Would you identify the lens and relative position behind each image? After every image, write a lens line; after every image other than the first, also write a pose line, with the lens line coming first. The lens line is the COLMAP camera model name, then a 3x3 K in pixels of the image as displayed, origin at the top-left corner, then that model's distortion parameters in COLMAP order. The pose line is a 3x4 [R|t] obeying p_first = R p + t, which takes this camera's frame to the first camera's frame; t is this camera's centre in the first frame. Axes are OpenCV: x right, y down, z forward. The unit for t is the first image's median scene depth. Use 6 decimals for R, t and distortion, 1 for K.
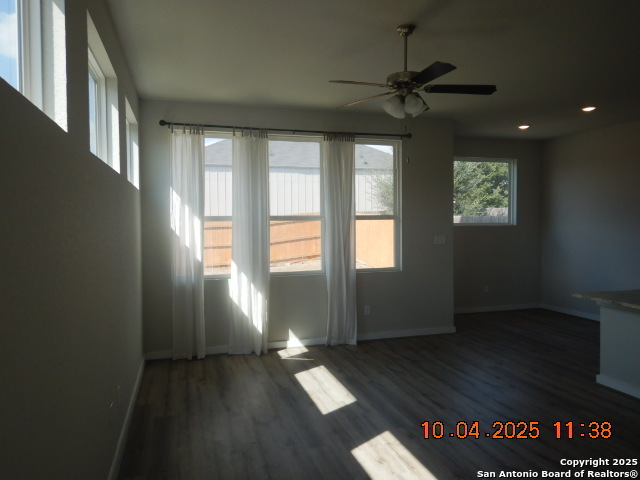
lens RADIAL K [[459.2, 0, 320.1], [0, 459.2, 239.6], [0, 0, 1]] dist [0.008523, -0.000660]
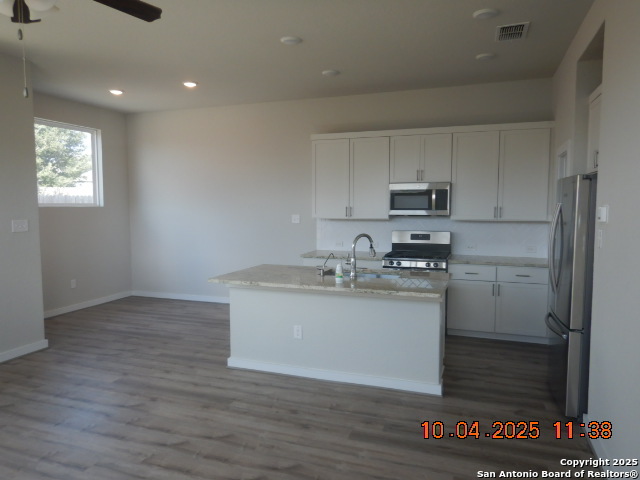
lens RADIAL K [[459.2, 0, 318.7], [0, 459.2, 235.6], [0, 0, 1]] dist [0.008523, -0.000660]
pose [[0.603170, -0.050846, 0.795991, -0.038174], [0.027445, 0.998698, 0.042997, -0.002749], [-0.797141, -0.004089, 0.603780, 0.212916]]
